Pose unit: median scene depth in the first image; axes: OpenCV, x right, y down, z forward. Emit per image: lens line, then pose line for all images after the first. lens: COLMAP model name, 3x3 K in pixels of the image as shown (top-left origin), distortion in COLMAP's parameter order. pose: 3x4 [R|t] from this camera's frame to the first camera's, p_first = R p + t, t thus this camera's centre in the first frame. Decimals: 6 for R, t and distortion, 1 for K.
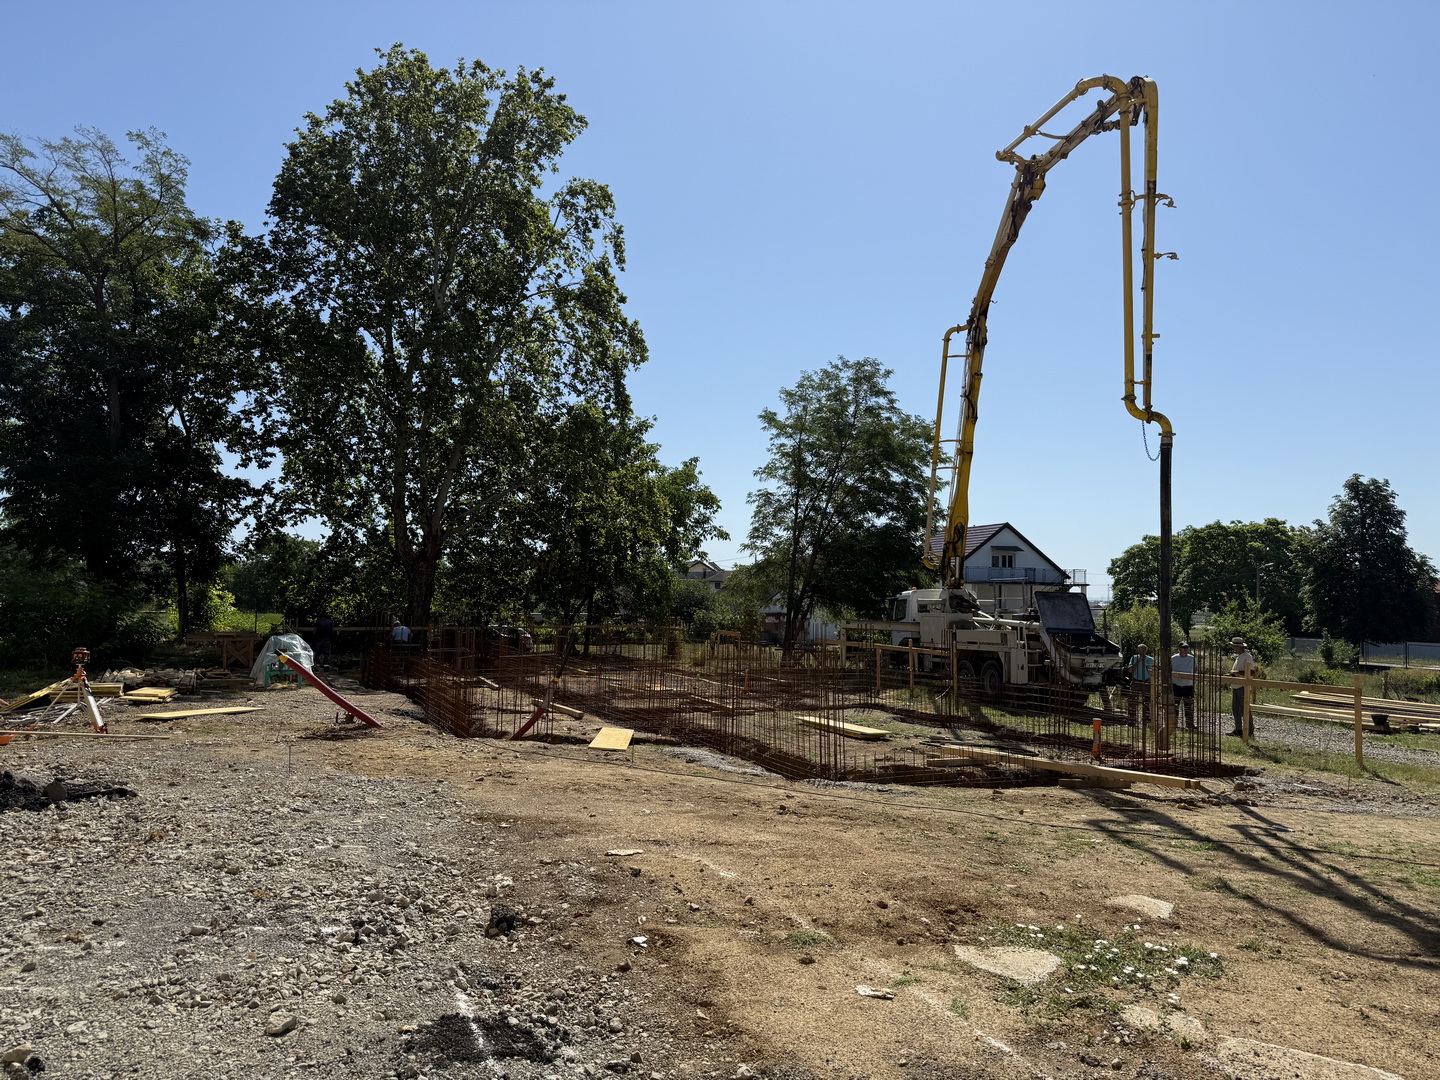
lens RADIAL K [[994.0, 0, 722.5], [0, 994.0, 545.4], [0, 0, 1]] dist [0.143367, -0.219222]
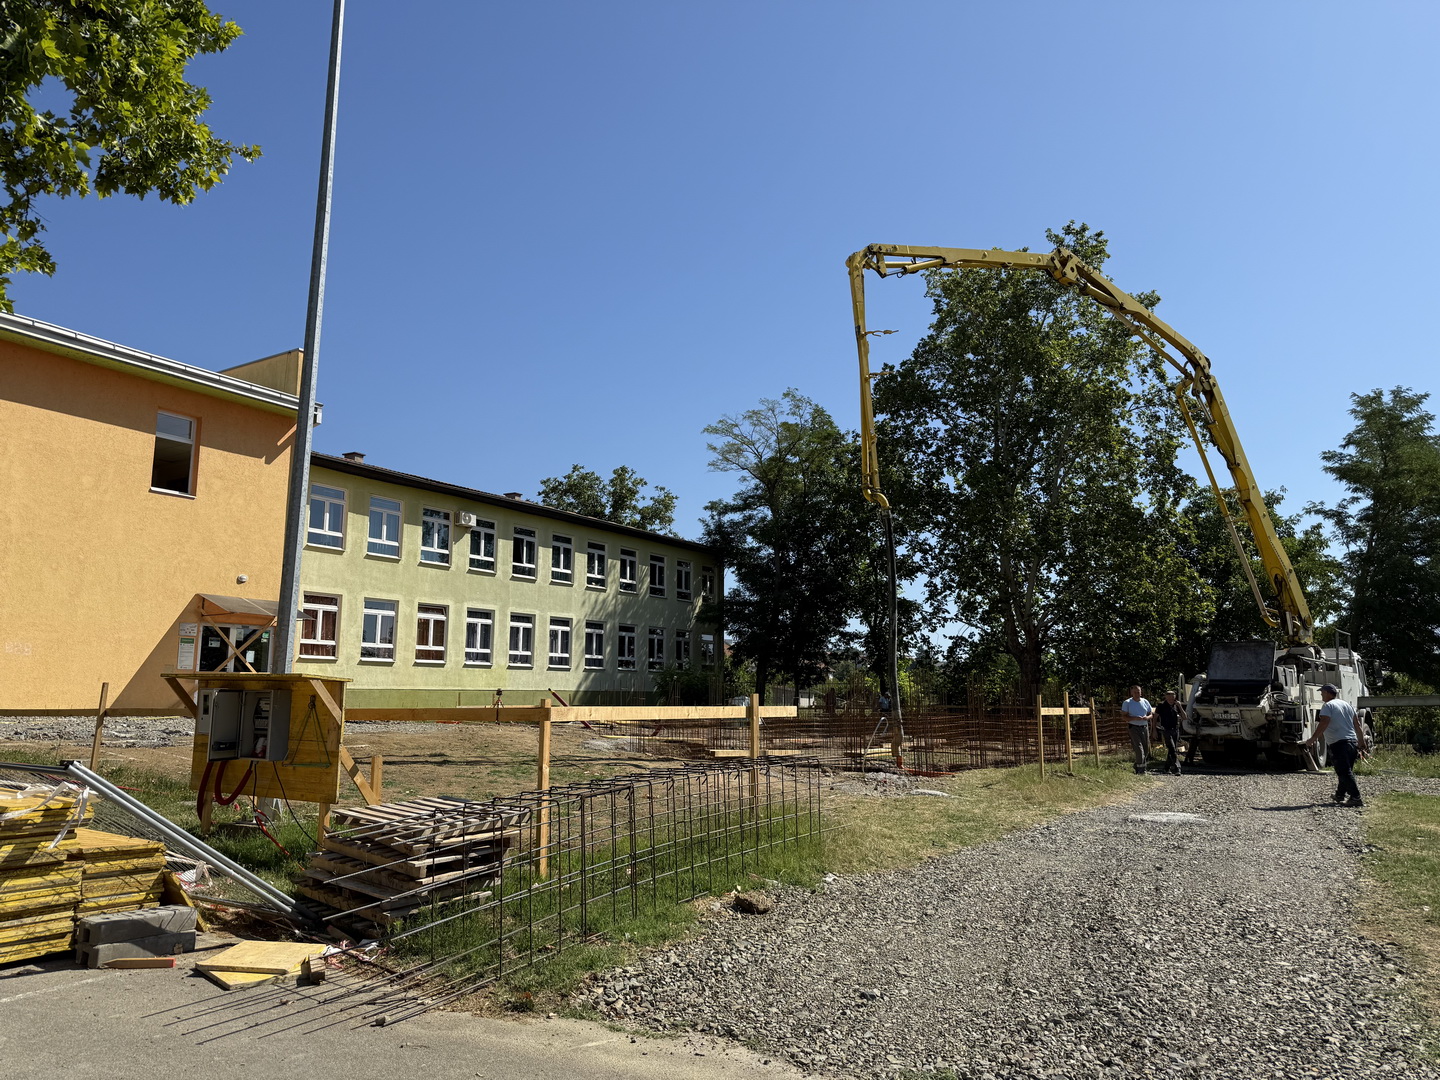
lens RADIAL K [[994.0, 0, 722.5], [0, 994.0, 545.4], [0, 0, 1]] dist [0.143367, -0.219222]
pose [[0.535798, -0.146982, -0.831455, 0.516348], [0.052471, 0.988625, -0.140953, 0.039049], [0.842714, 0.031895, 0.537416, 0.053491]]
